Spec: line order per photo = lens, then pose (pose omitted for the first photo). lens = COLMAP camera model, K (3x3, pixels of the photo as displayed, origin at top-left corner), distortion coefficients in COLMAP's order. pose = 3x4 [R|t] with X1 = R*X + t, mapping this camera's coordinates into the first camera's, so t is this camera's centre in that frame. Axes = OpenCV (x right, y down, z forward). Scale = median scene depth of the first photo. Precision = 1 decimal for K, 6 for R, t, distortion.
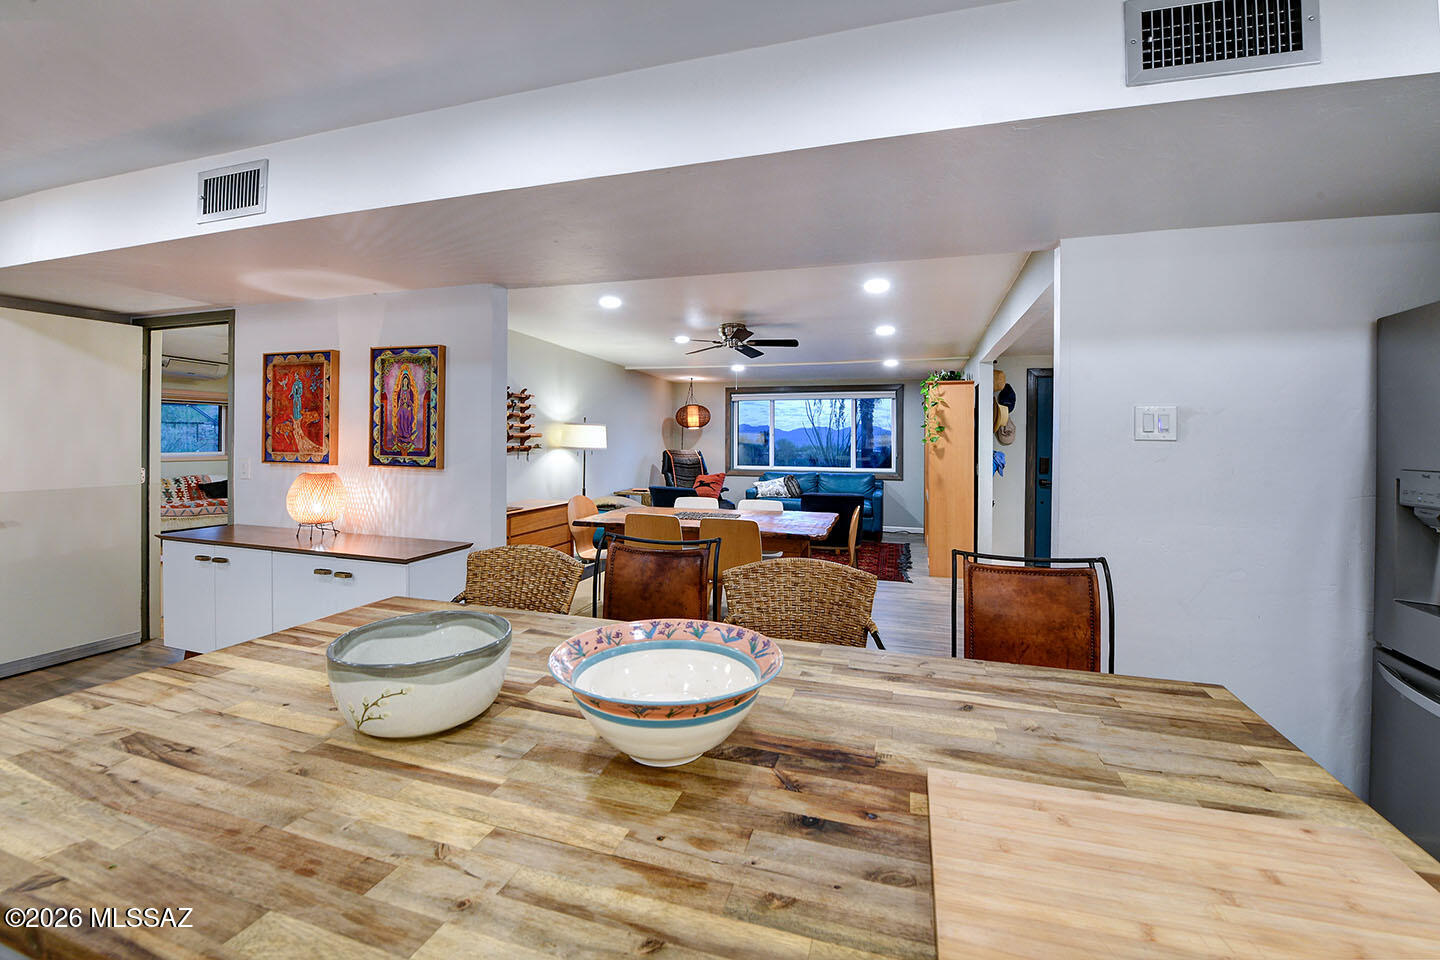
lens RADIAL K [[633.2, 0, 716.1], [0, 633.2, 438.5], [0, 0, 1]] dist [-0.013481, -0.000061]
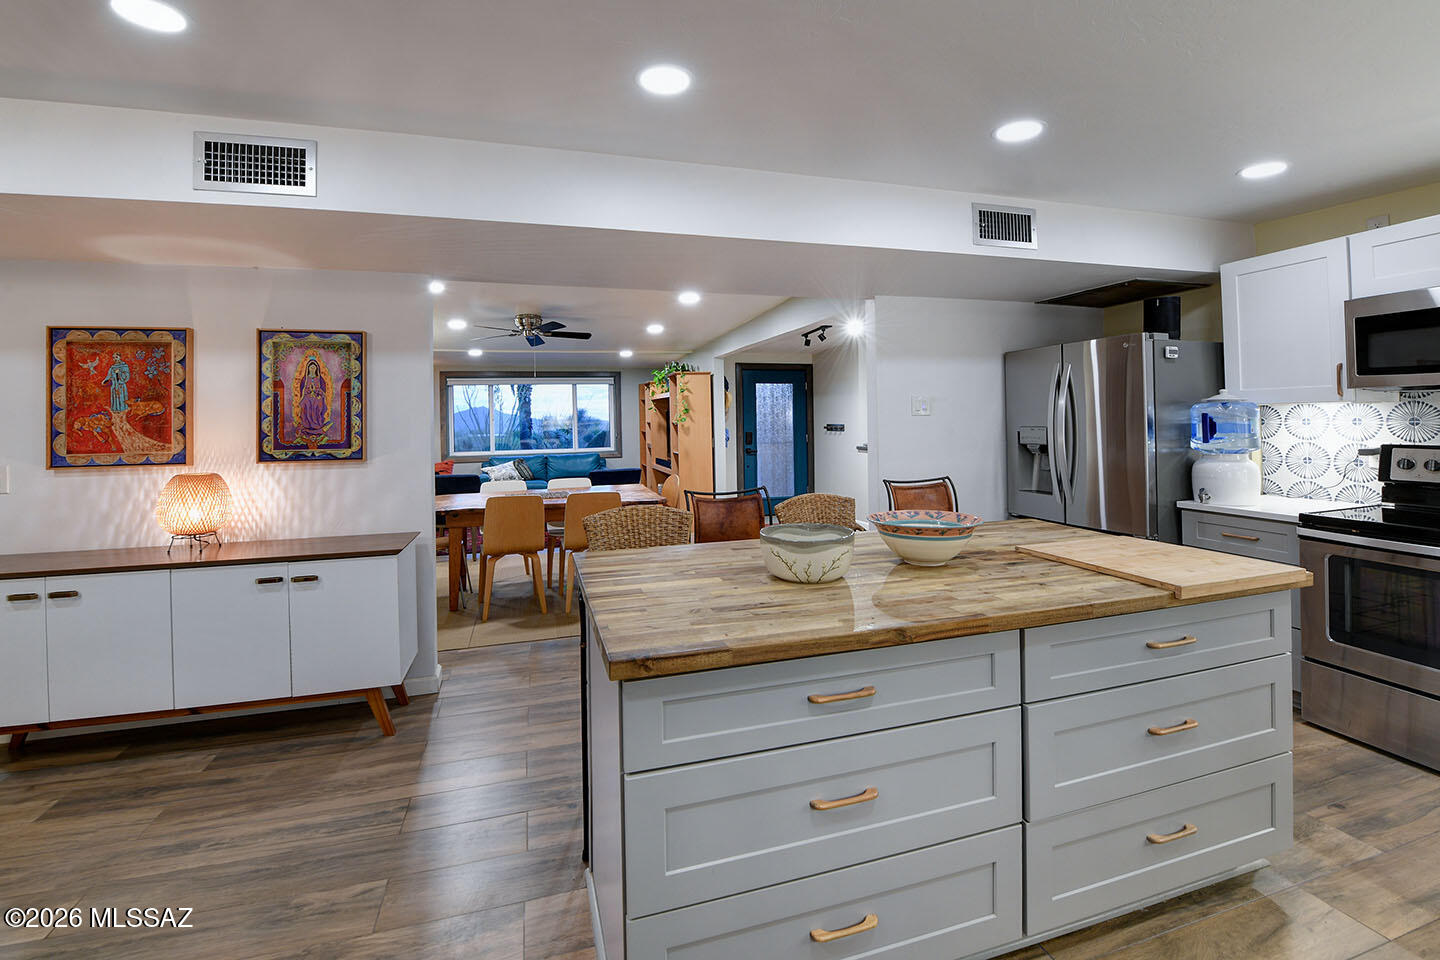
lens RADIAL K [[652.3, 0, 719.6], [0, 652.3, 418.8], [0, 0, 1]] dist [-0.018280, -0.000165]
pose [[0.816912, -0.022562, 0.576321, -0.542785], [0.024985, 0.999681, 0.003720, -0.005244], [-0.576221, 0.011360, 0.817215, -0.111238]]
